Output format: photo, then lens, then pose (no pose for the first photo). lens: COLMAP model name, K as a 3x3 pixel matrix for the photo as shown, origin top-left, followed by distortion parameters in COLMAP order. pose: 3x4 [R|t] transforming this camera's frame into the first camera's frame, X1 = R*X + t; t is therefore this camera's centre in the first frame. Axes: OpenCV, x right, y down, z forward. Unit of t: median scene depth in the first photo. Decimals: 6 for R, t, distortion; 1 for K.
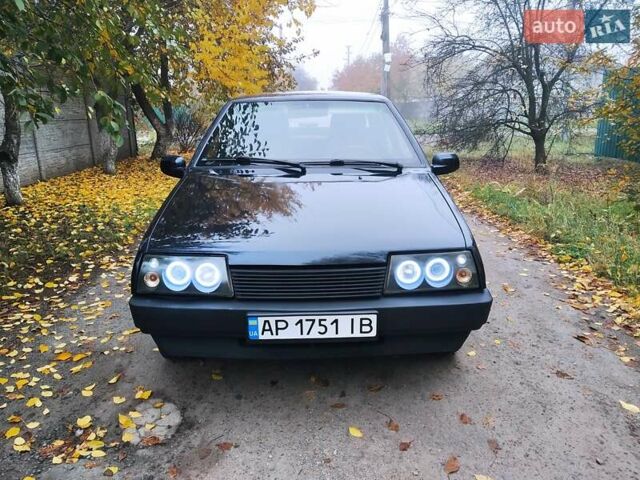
lens RADIAL K [[507.6, 0, 320.0], [0, 507.6, 240.0], [0, 0, 1]] dist [-0.000129, -0.005459]
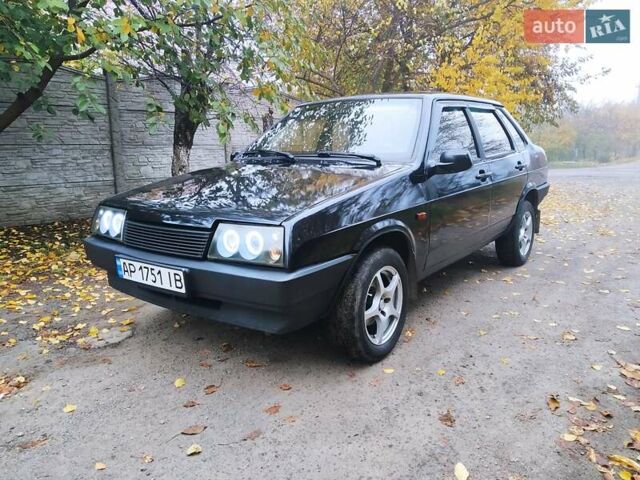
lens RADIAL K [[507.6, 0, 320.0], [0, 507.6, 240.0], [0, 0, 1]] dist [-0.000129, -0.005459]
pose [[0.778500, 0.109695, -0.617985, 0.992946], [-0.156280, 0.987477, -0.021591, 0.056884], [0.607877, 0.113387, 0.785894, 0.315466]]
